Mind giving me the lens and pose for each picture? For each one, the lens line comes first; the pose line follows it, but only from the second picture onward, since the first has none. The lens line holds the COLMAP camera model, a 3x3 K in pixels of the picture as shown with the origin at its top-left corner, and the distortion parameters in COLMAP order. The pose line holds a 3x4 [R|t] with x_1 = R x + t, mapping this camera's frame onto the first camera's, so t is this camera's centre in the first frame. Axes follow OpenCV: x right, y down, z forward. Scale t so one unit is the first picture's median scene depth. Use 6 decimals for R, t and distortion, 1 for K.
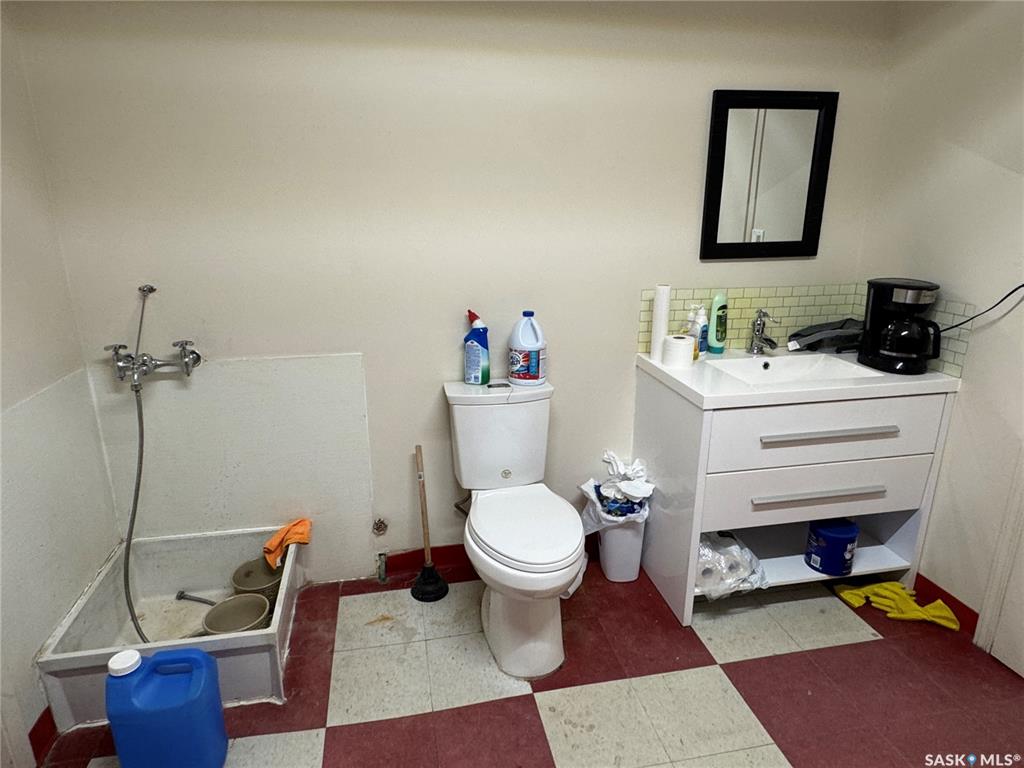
lens RADIAL K [[609.4, 0, 512.0], [0, 609.4, 384.0], [0, 0, 1]] dist [-0.000564, -0.000208]
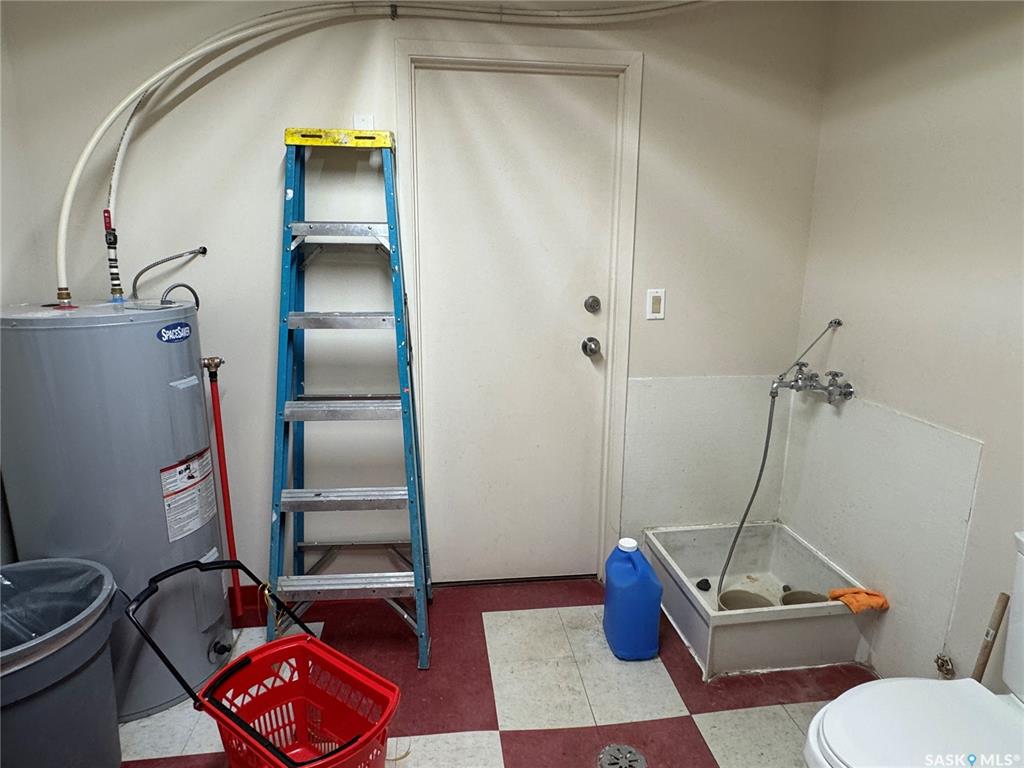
lens RADIAL K [[609.4, 0, 512.0], [0, 609.4, 384.0], [0, 0, 1]] dist [-0.000564, -0.000208]
pose [[-0.052584, 0.221214, -0.973807, 0.554496], [-0.297175, 0.927510, 0.226744, -0.122971], [0.953374, 0.301314, 0.016967, 0.422161]]
